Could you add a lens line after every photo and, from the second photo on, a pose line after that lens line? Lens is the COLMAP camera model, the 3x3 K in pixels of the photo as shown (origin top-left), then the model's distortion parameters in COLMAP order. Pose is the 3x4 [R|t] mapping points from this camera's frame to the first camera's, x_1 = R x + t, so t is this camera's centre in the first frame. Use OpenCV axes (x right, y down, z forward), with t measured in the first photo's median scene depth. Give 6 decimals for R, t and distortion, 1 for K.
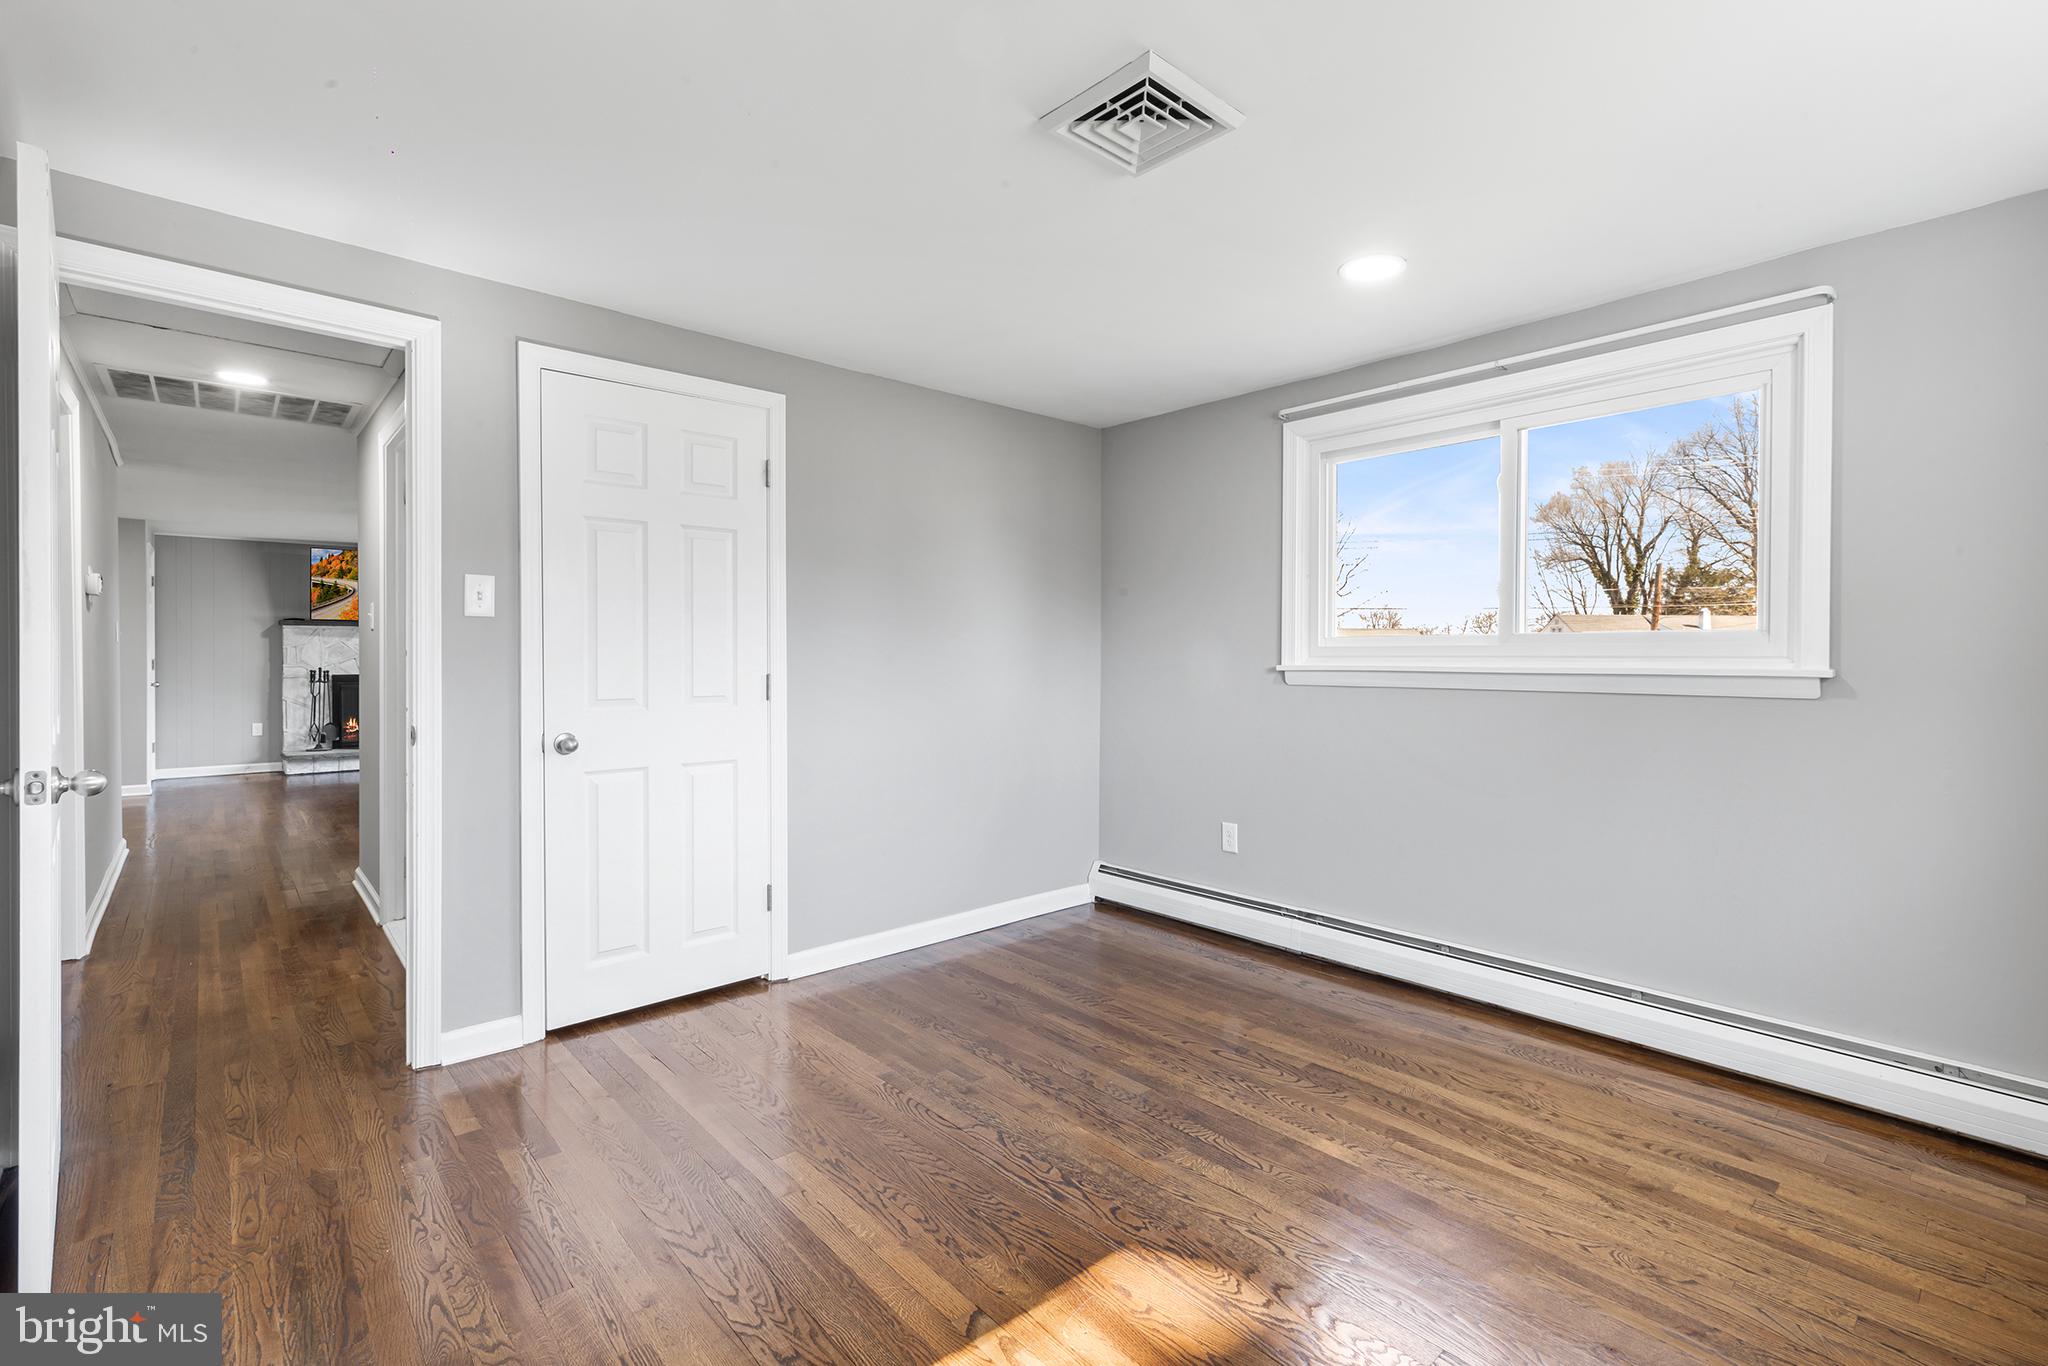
lens RADIAL K [[930.4, 0, 1024.7], [0, 930.4, 670.6], [0, 0, 1]] dist [0.000626, 0.000099]
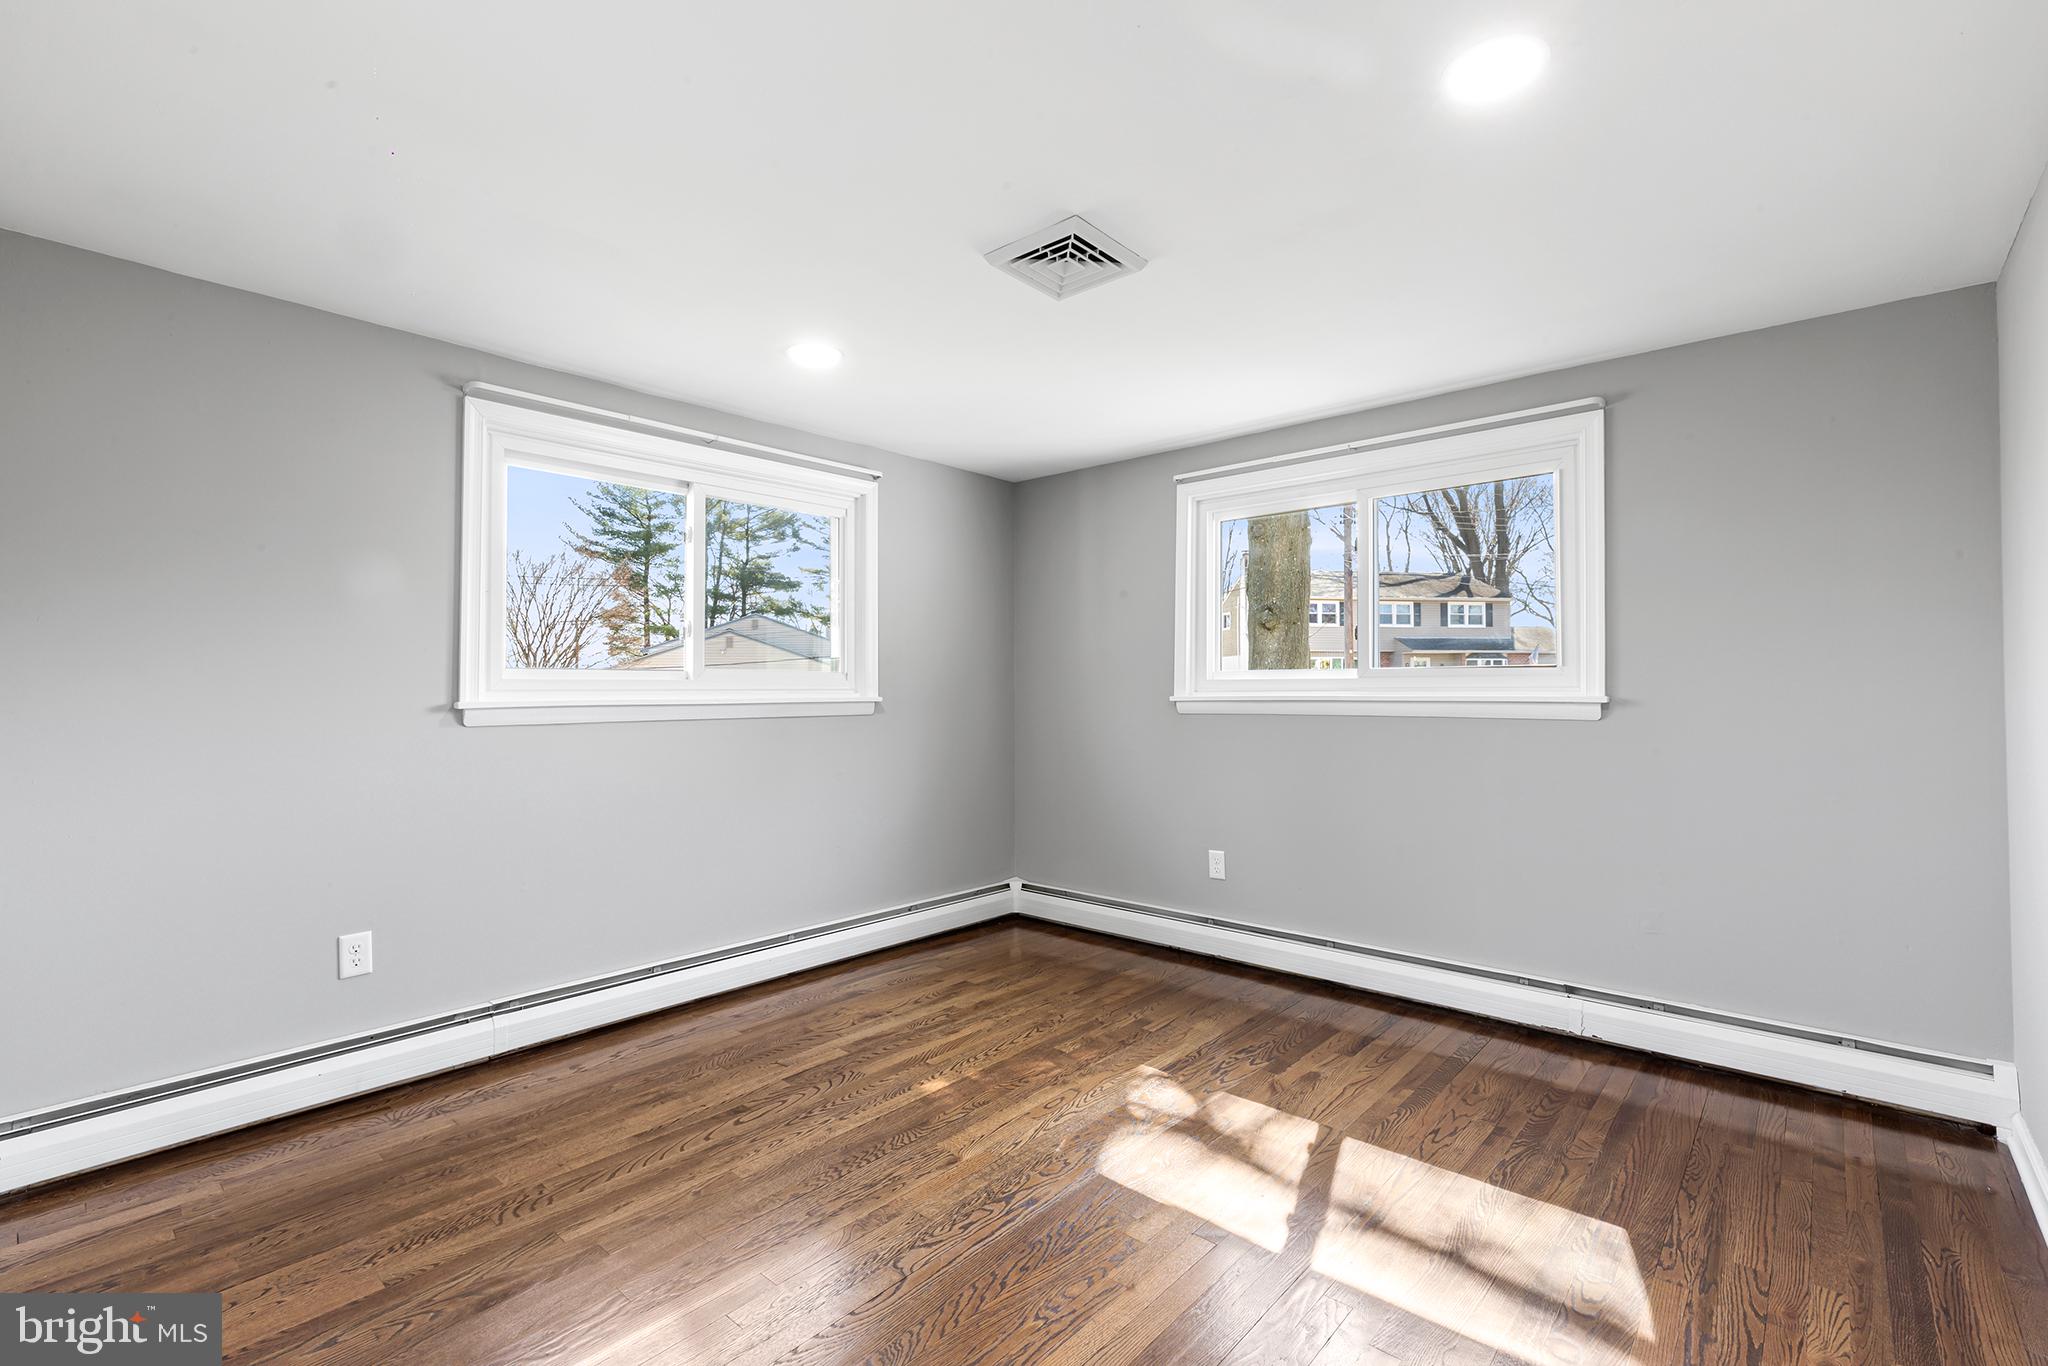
lens RADIAL K [[903.1, 0, 1055.0], [0, 903.1, 678.5], [0, 0, 1]] dist [0.000862, 0.000075]
pose [[-0.144266, 0.008763, 0.989500, -0.794603], [0.016804, 0.999838, -0.006405, -0.017898], [-0.989396, 0.015704, -0.144390, 0.894960]]
